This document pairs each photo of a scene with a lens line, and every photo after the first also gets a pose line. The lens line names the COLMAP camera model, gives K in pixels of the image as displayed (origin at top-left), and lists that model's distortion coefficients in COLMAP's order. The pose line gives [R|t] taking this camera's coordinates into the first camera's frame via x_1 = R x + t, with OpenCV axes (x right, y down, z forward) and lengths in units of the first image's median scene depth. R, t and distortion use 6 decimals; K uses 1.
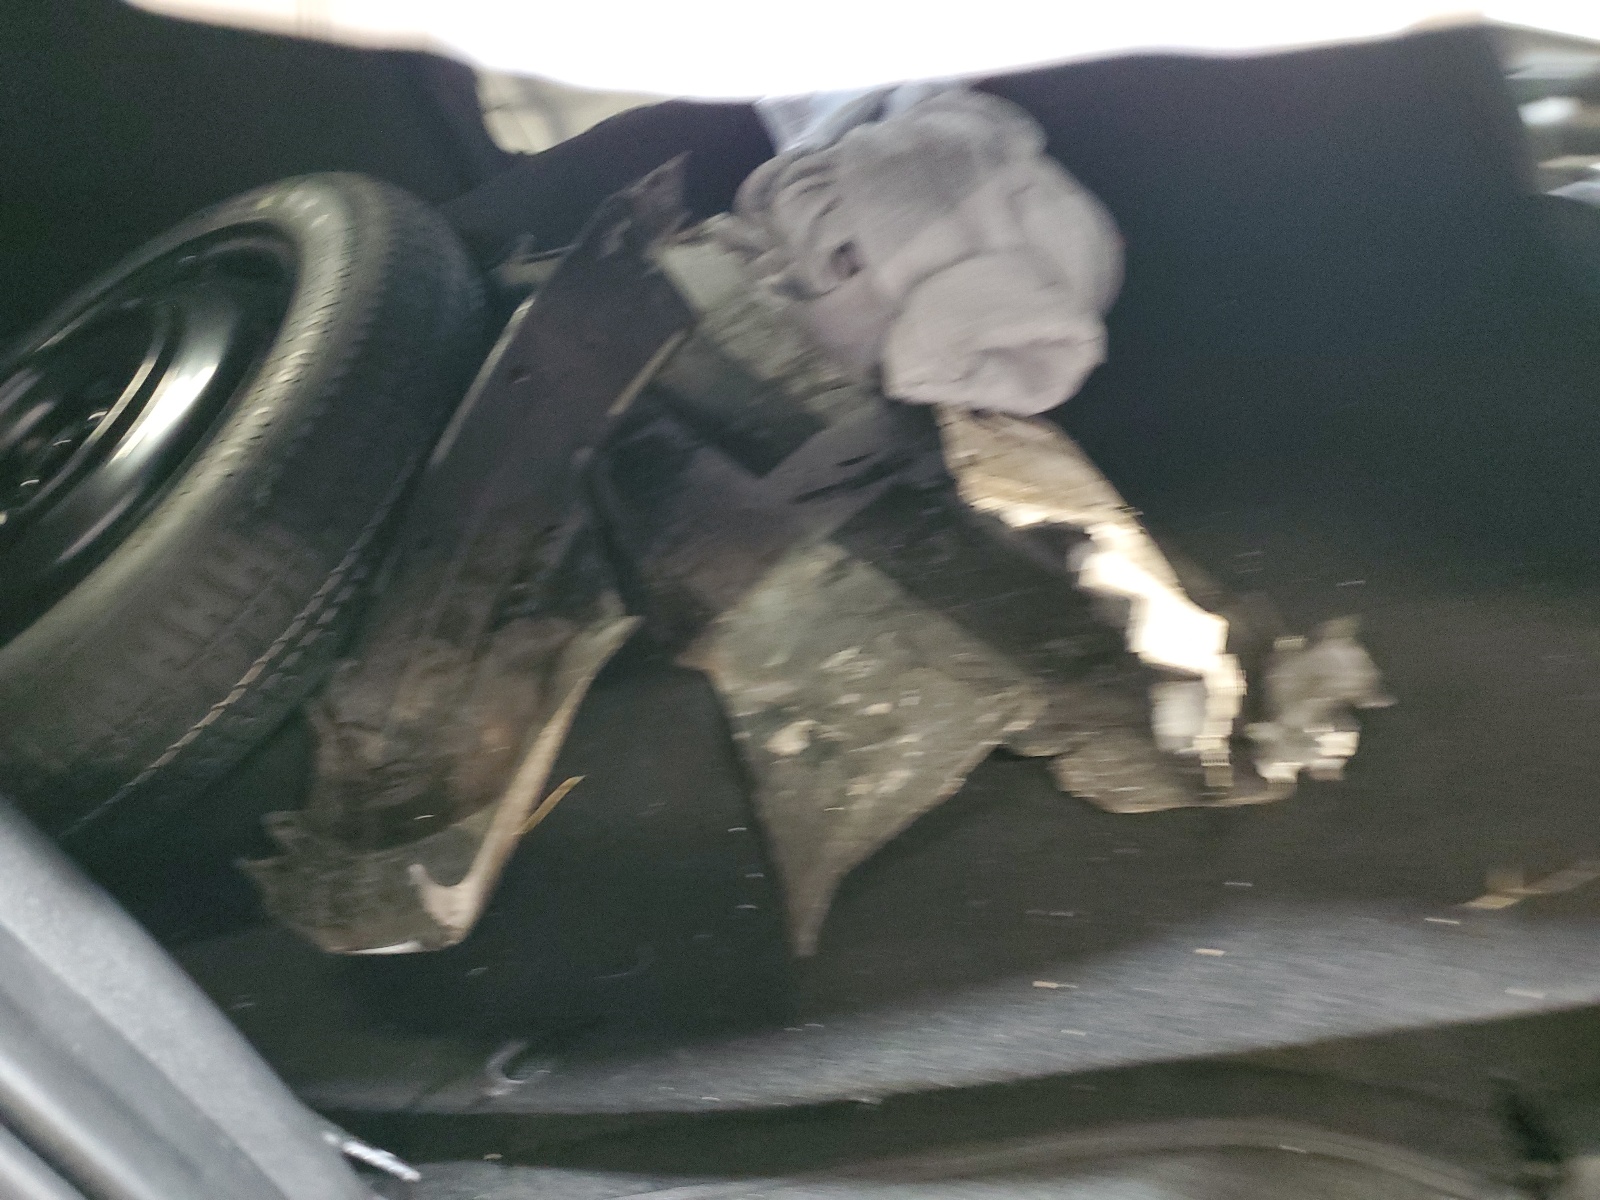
lens RADIAL K [[1136.0, 0, 800.0], [0, 1136.0, 600.0], [0, 0, 1]] dist [0.005379, 0.003295]
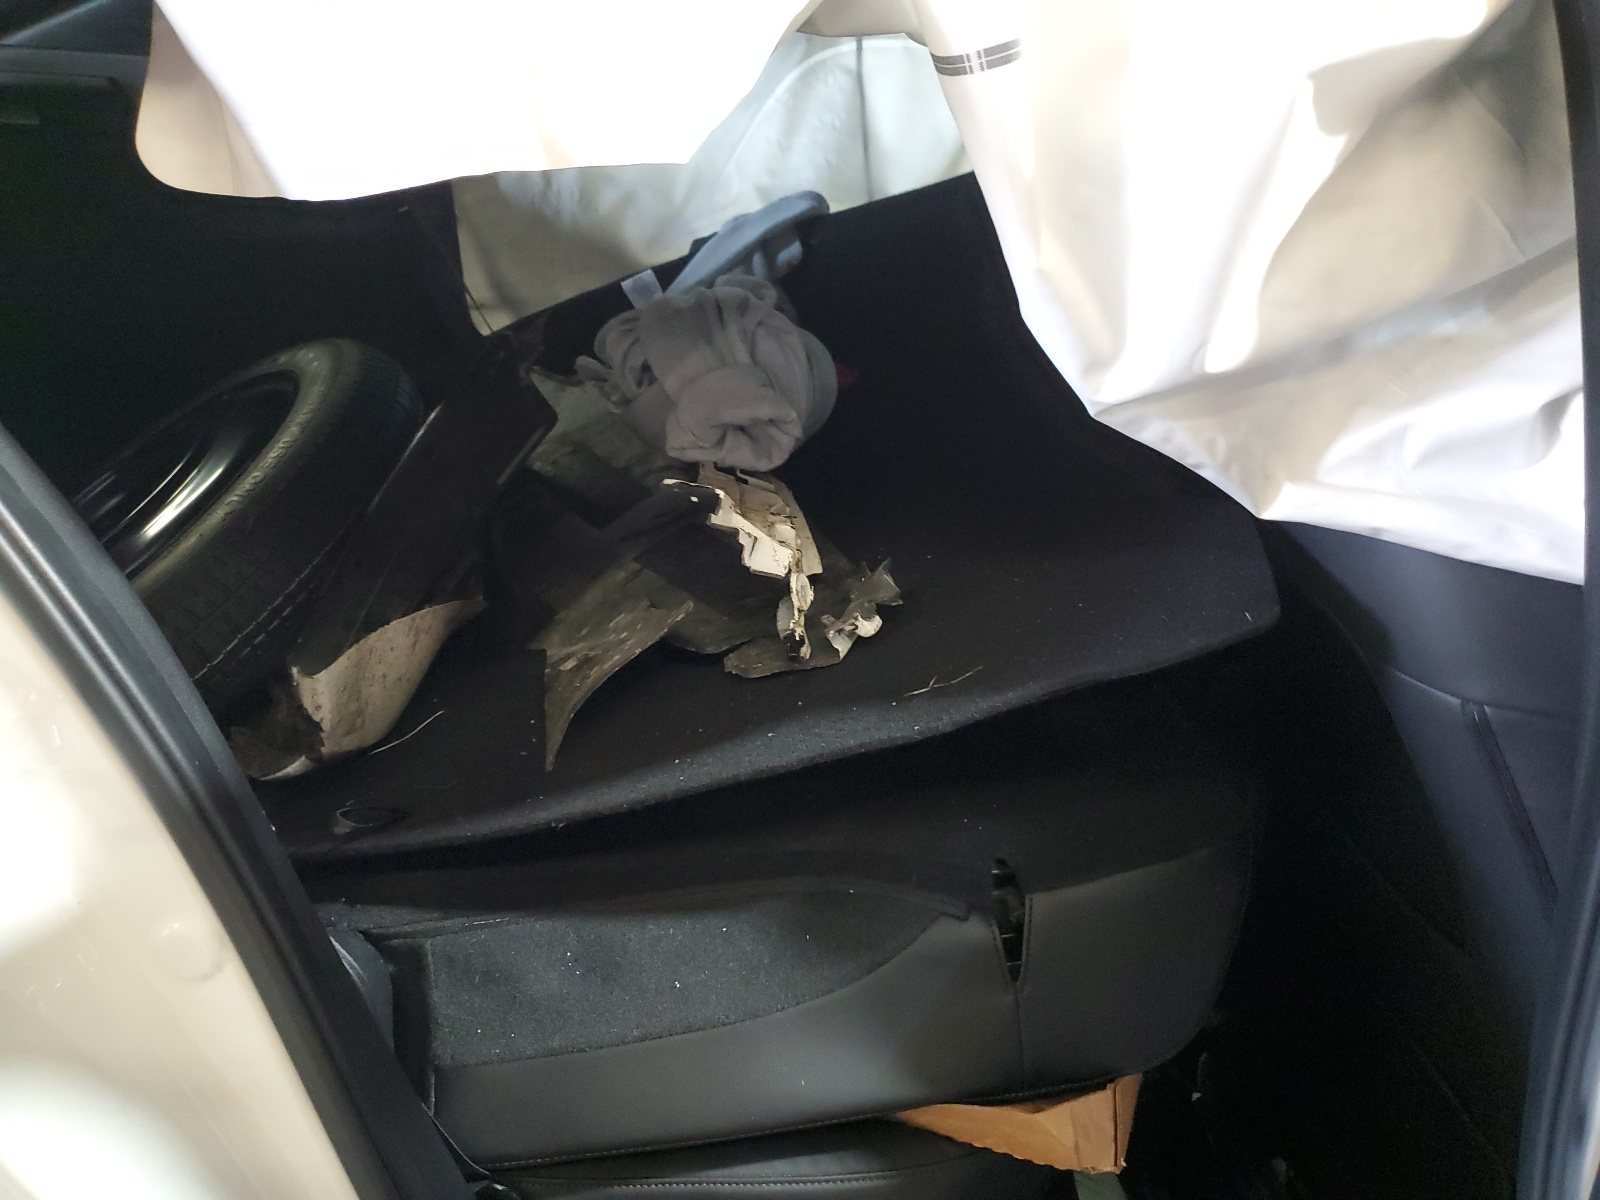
lens RADIAL K [[1136.0, 0, 800.0], [0, 1136.0, 600.0], [0, 0, 1]] dist [0.005379, 0.003295]
pose [[0.999138, -0.000839, -0.041496, 0.308328], [-0.006894, 0.982549, -0.185875, 0.274304], [0.040927, 0.186001, 0.981697, -0.416908]]
